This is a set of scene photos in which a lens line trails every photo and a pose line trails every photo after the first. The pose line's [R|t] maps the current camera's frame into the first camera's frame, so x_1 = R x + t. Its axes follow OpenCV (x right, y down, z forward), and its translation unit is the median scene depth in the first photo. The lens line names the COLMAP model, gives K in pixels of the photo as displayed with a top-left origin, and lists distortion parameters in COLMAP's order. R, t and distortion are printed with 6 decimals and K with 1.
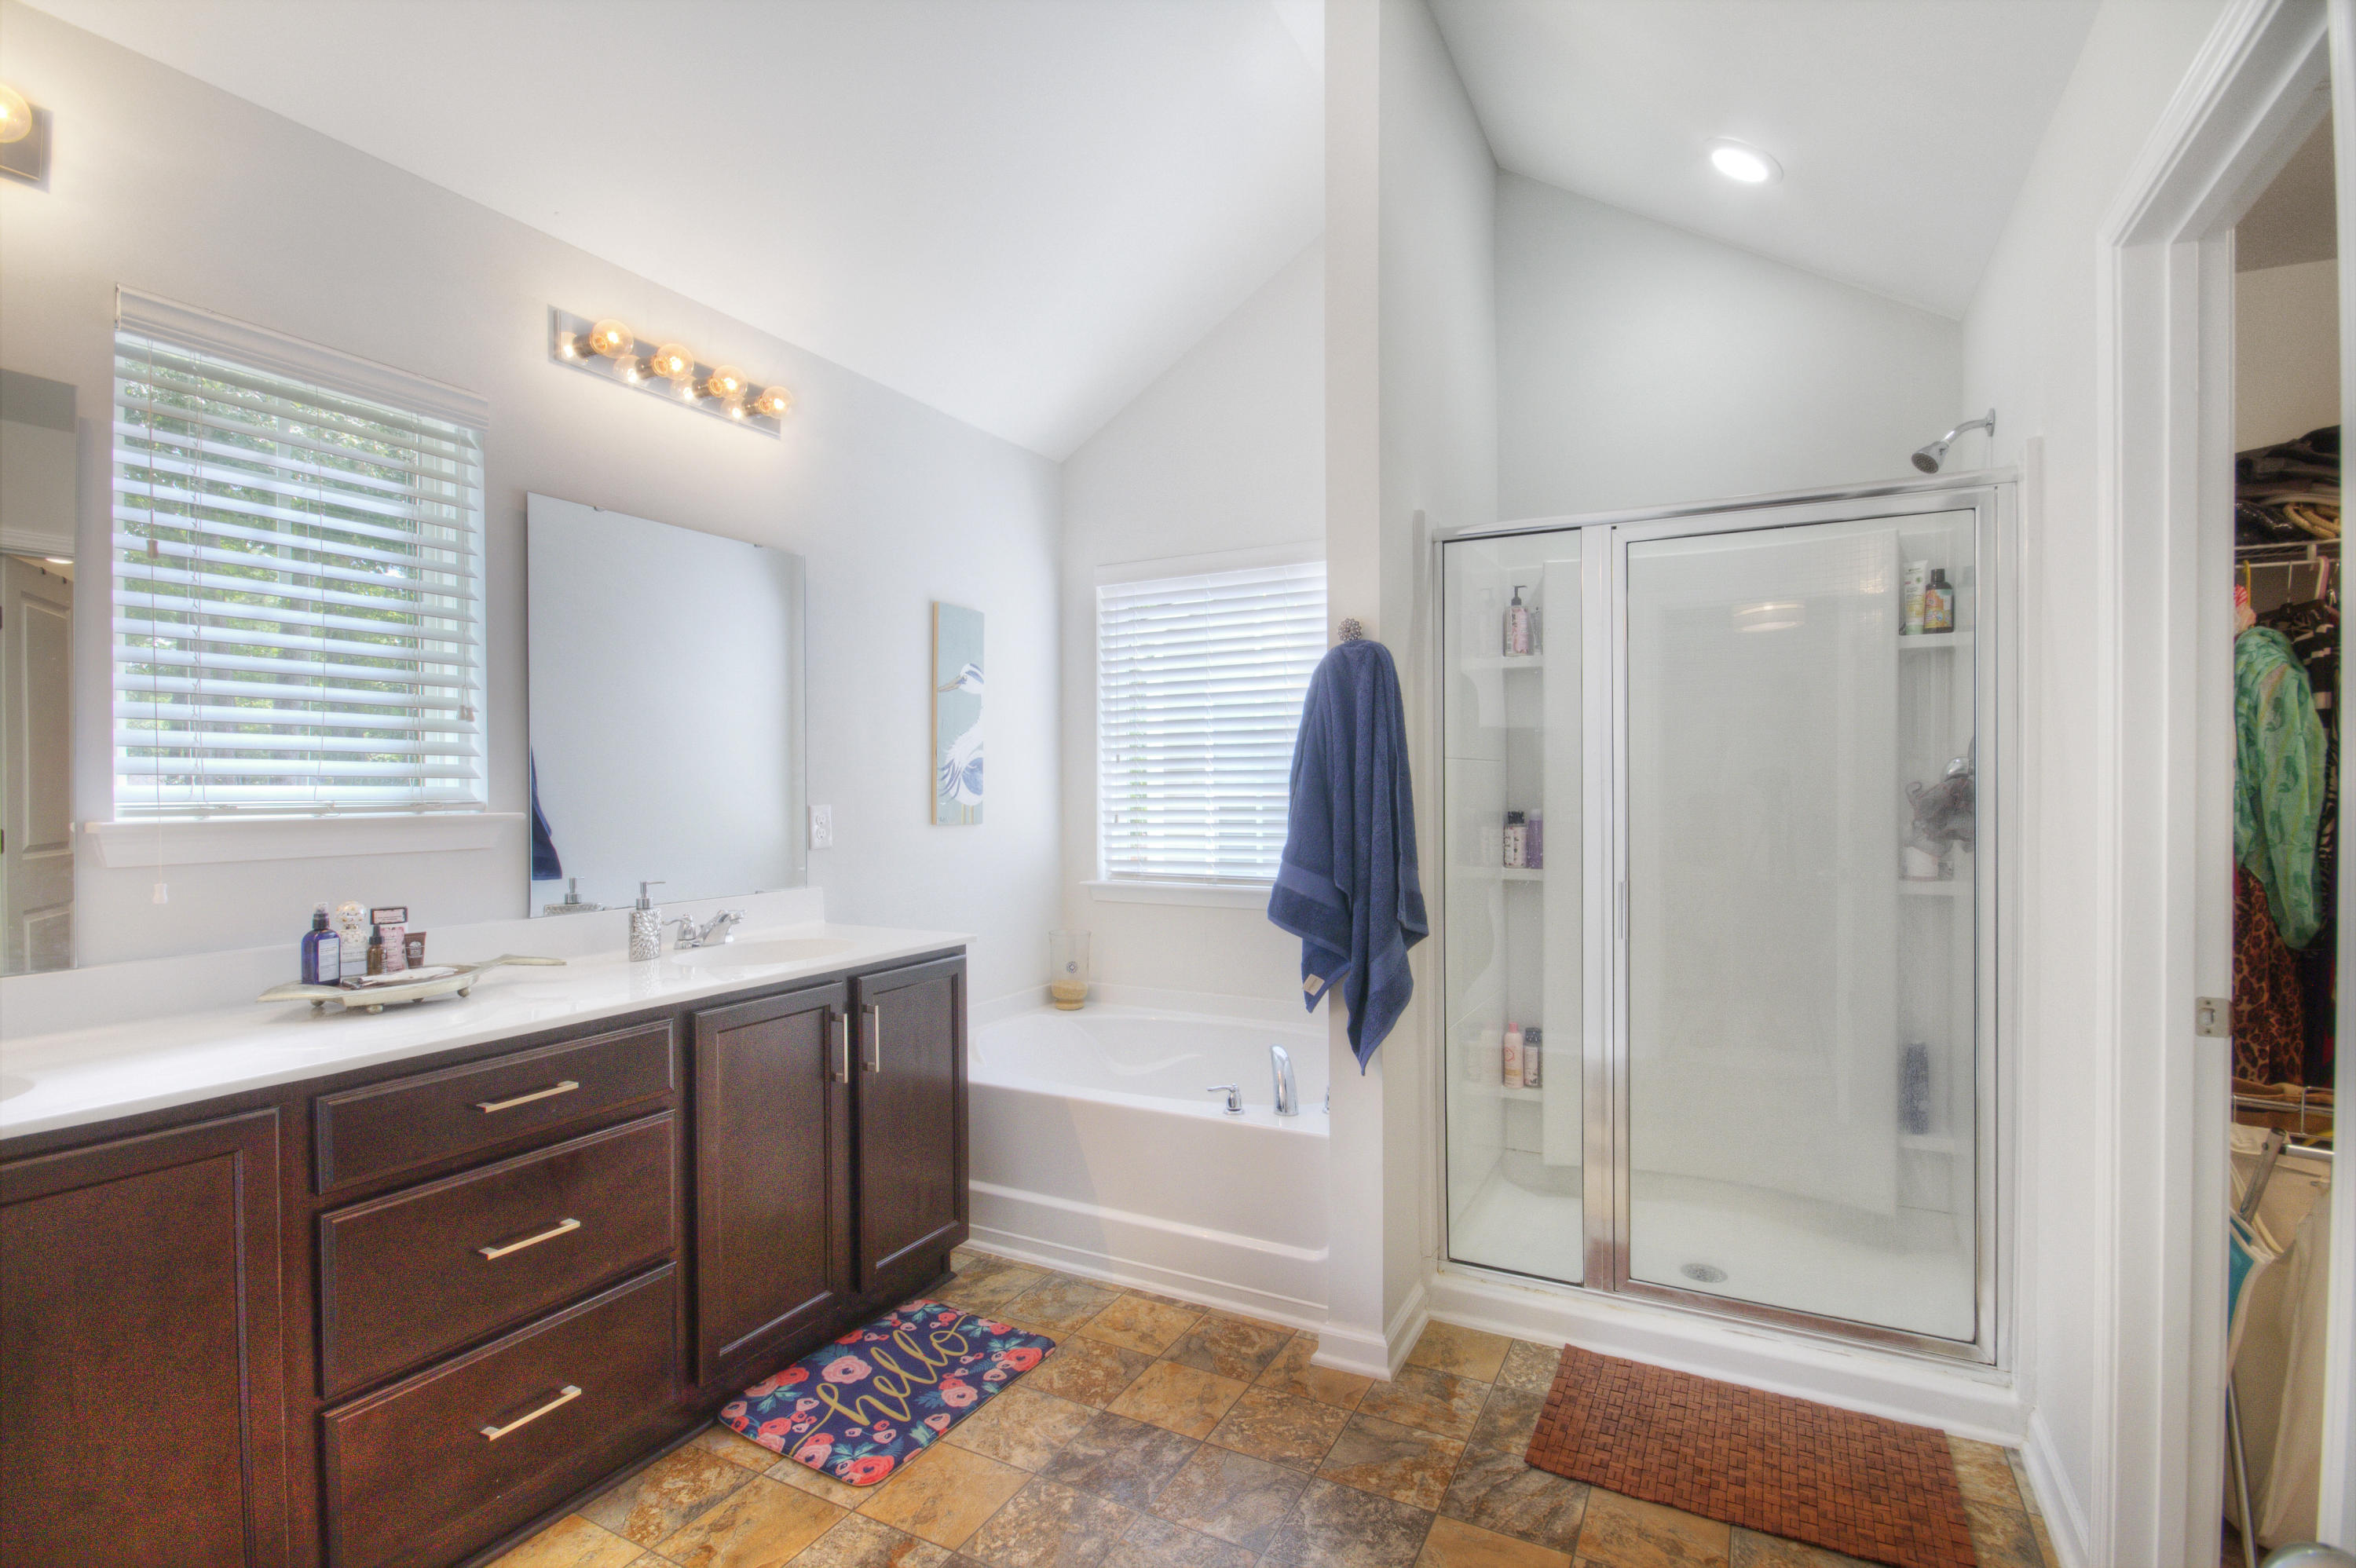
lens RADIAL K [[1098.6, 0, 1171.0], [0, 1098.6, 790.7], [0, 0, 1]] dist [-0.001172, -0.010421]
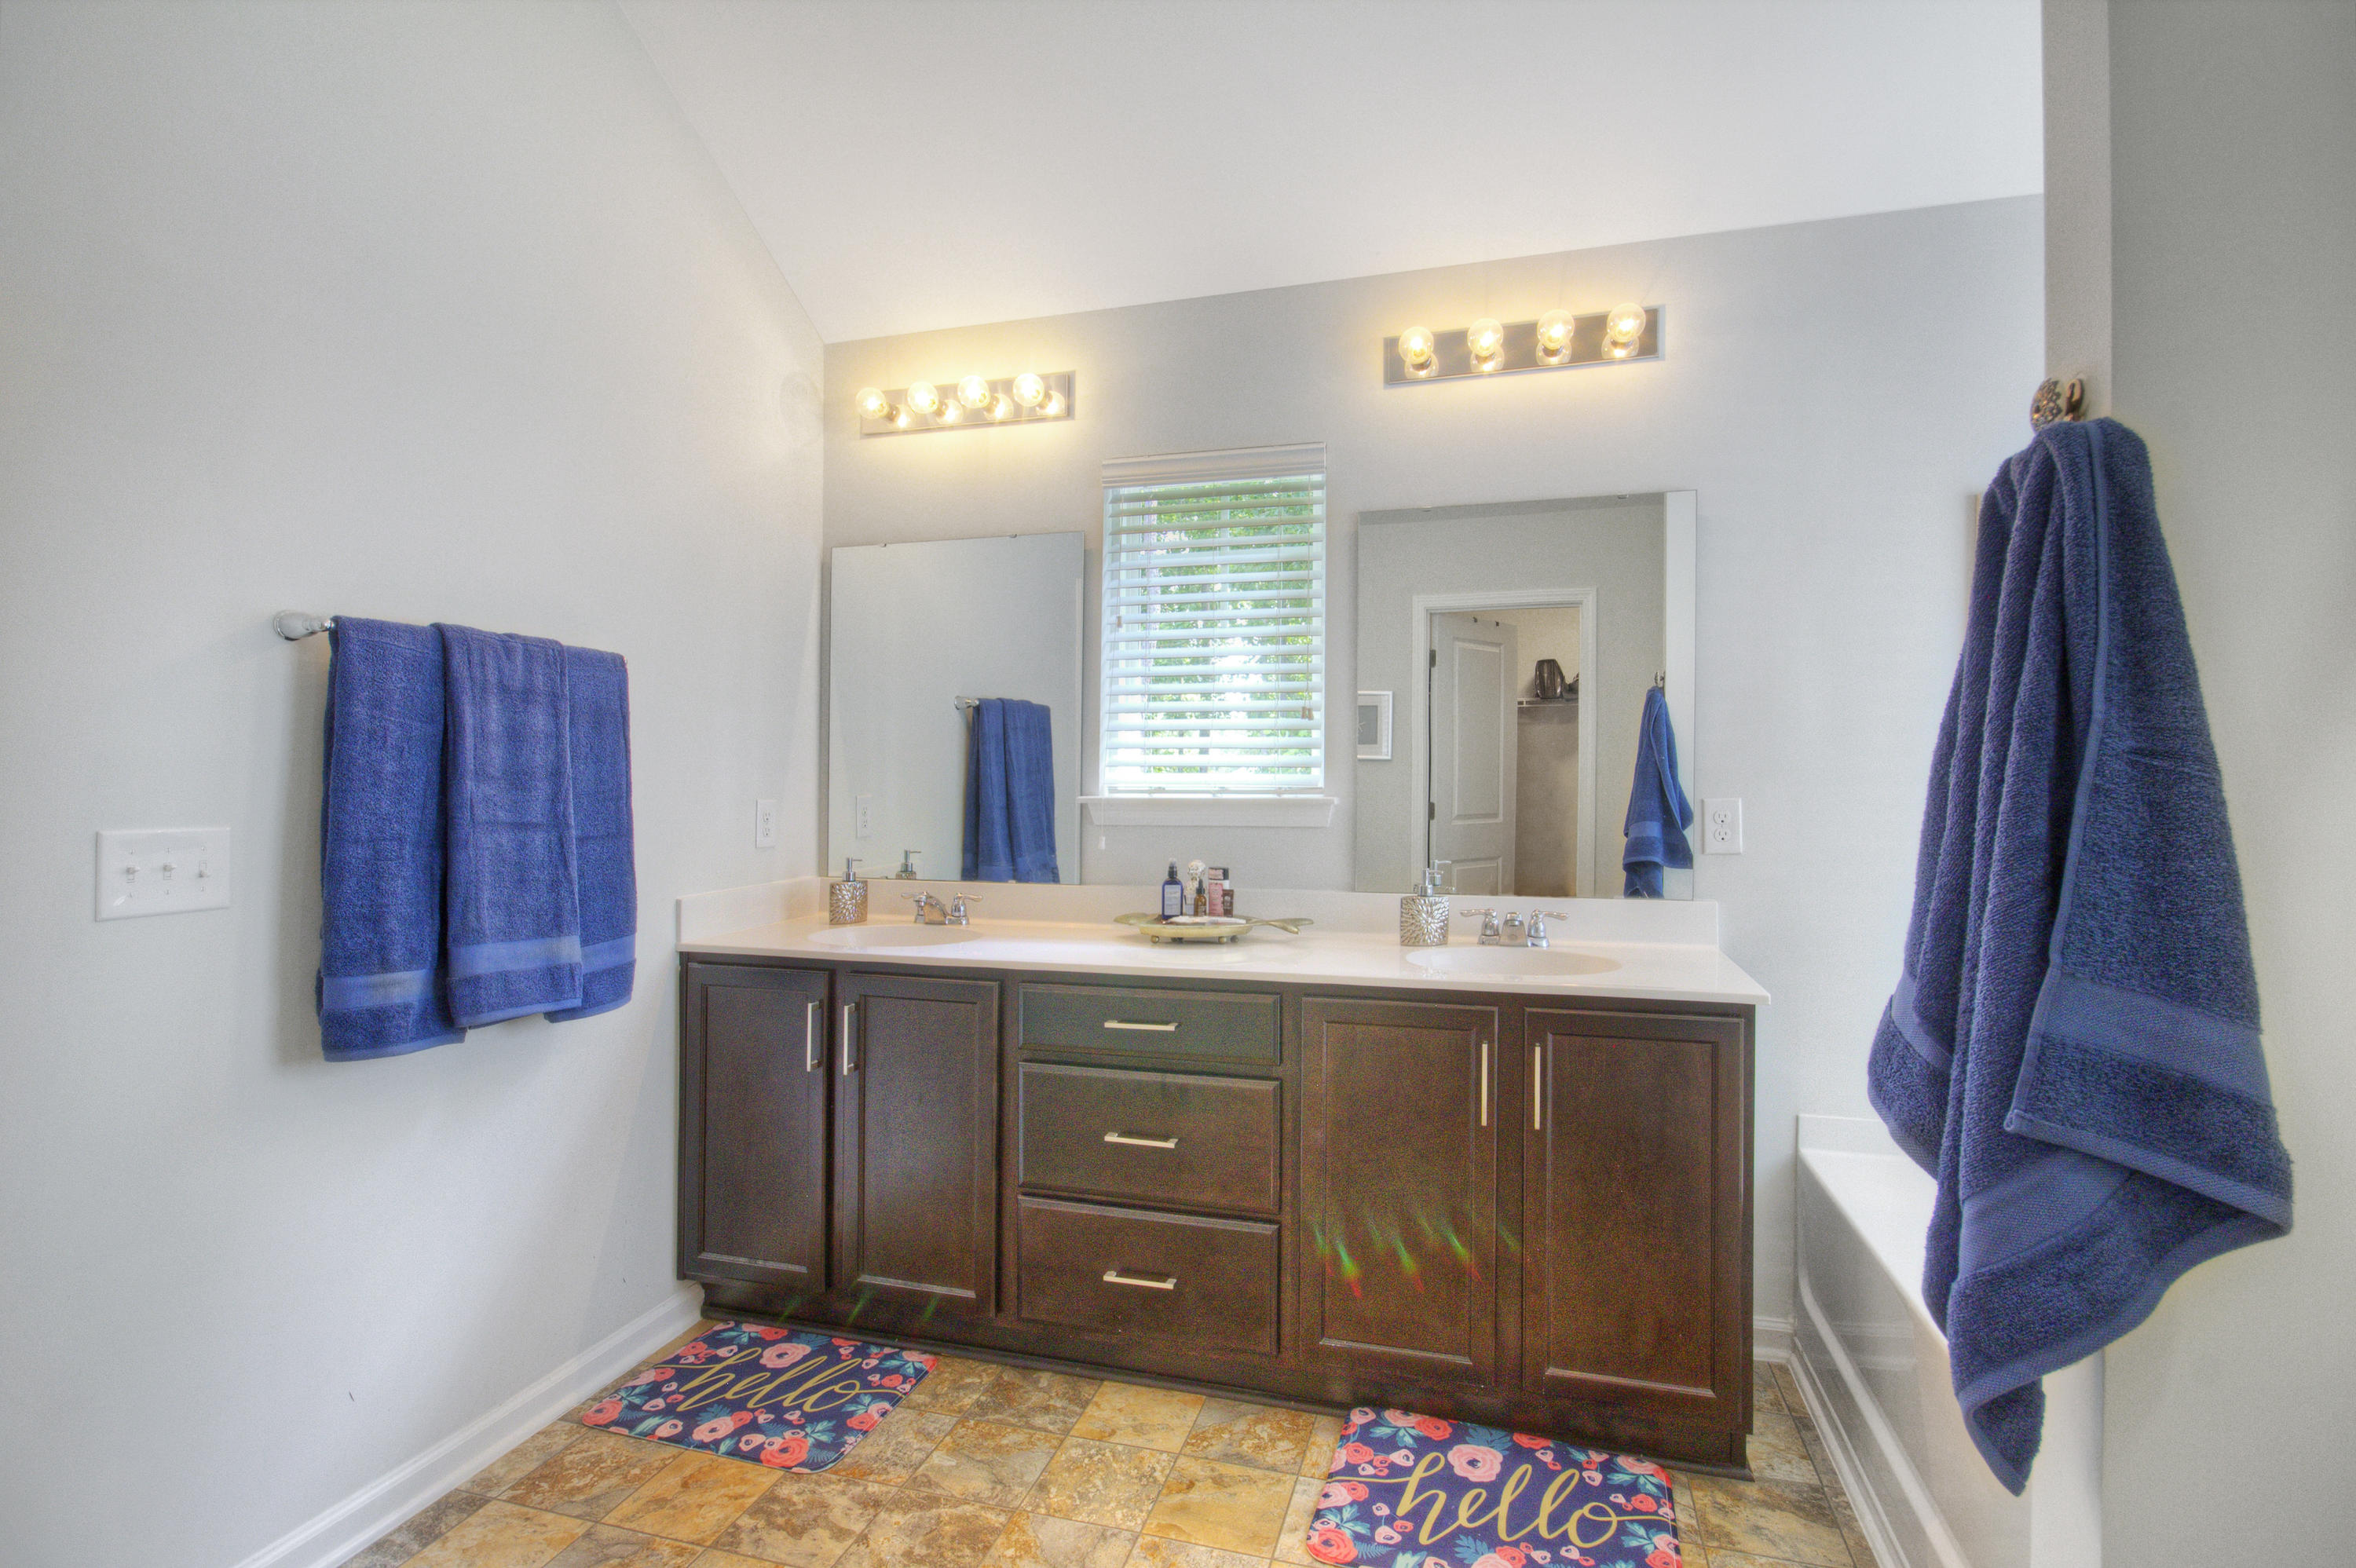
lens RADIAL K [[1098.6, 0, 1175.2], [0, 1098.6, 778.2], [0, 0, 1]] dist [-0.001172, -0.010421]
pose [[0.194115, 0.006061, -0.980960, 0.519109], [-0.002857, 0.999980, 0.005613, -0.007026], [0.980975, 0.001713, 0.194129, 0.640983]]
